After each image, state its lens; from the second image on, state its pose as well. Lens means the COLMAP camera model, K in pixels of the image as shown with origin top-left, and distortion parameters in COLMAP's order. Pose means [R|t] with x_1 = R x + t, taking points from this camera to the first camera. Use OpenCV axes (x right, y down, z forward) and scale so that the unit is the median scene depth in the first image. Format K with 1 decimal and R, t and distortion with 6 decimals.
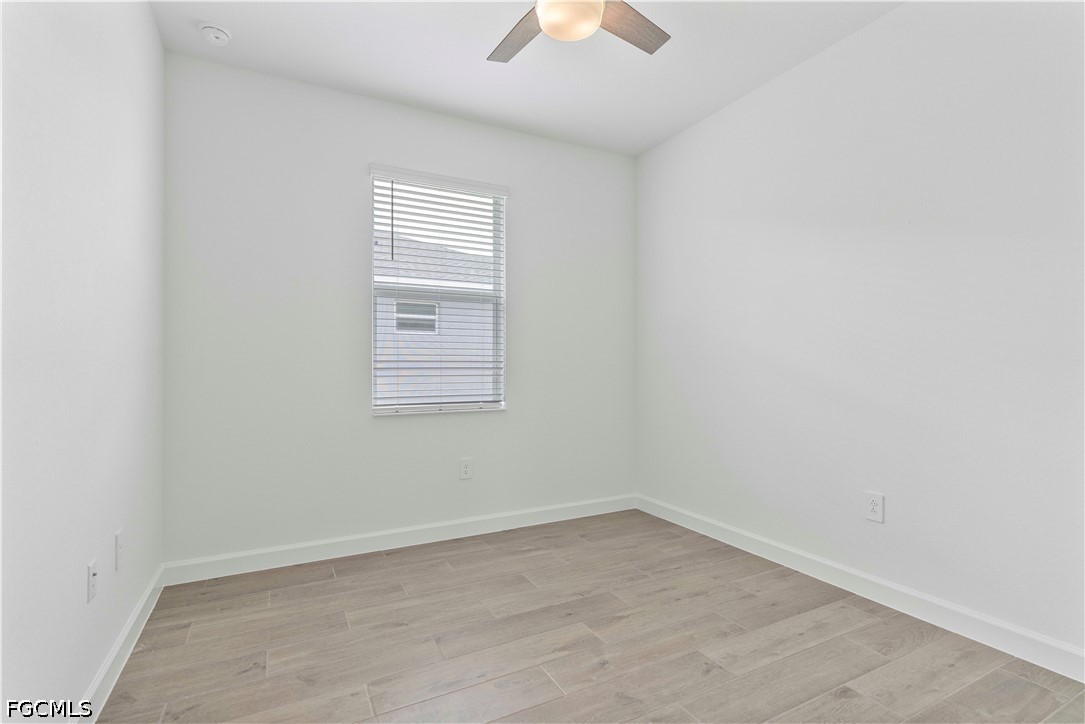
lens RADIAL K [[486.7, 0, 540.6], [0, 486.7, 363.5], [0, 0, 1]] dist [-0.004337, 0.000410]
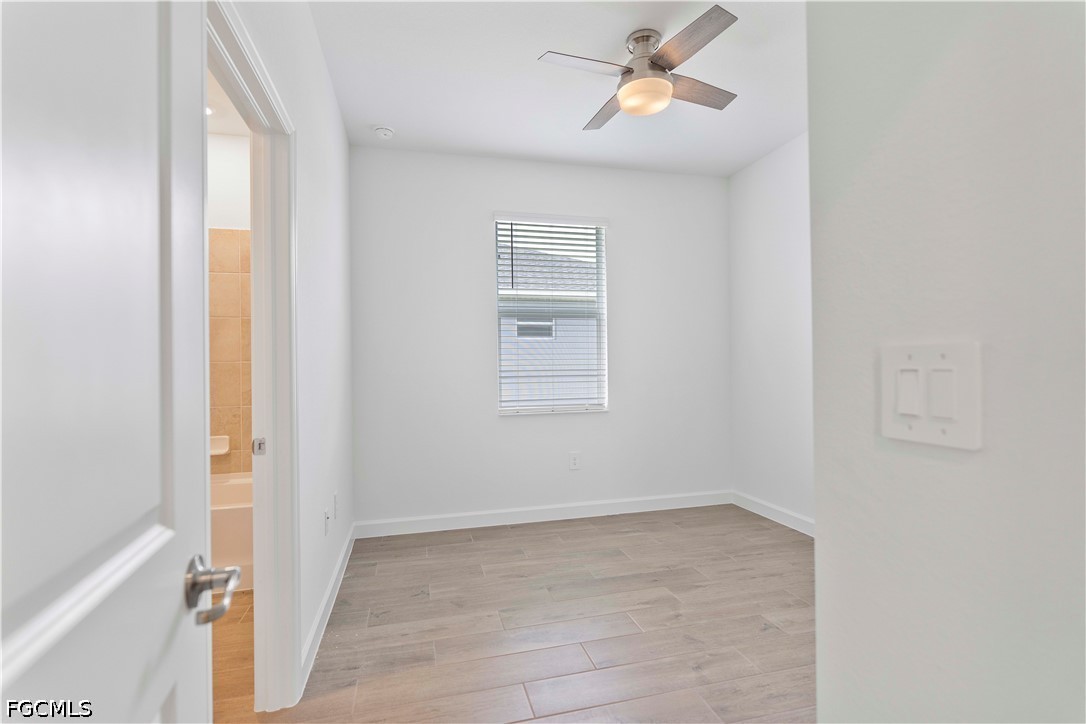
lens RADIAL K [[487.2, 0, 552.8], [0, 487.2, 367.2], [0, 0, 1]] dist [-0.004337, 0.000410]
pose [[0.976499, -0.010166, -0.215283, 0.073035], [0.012318, 0.999887, 0.008653, -0.030533], [0.215170, -0.011101, 0.976513, -0.229110]]
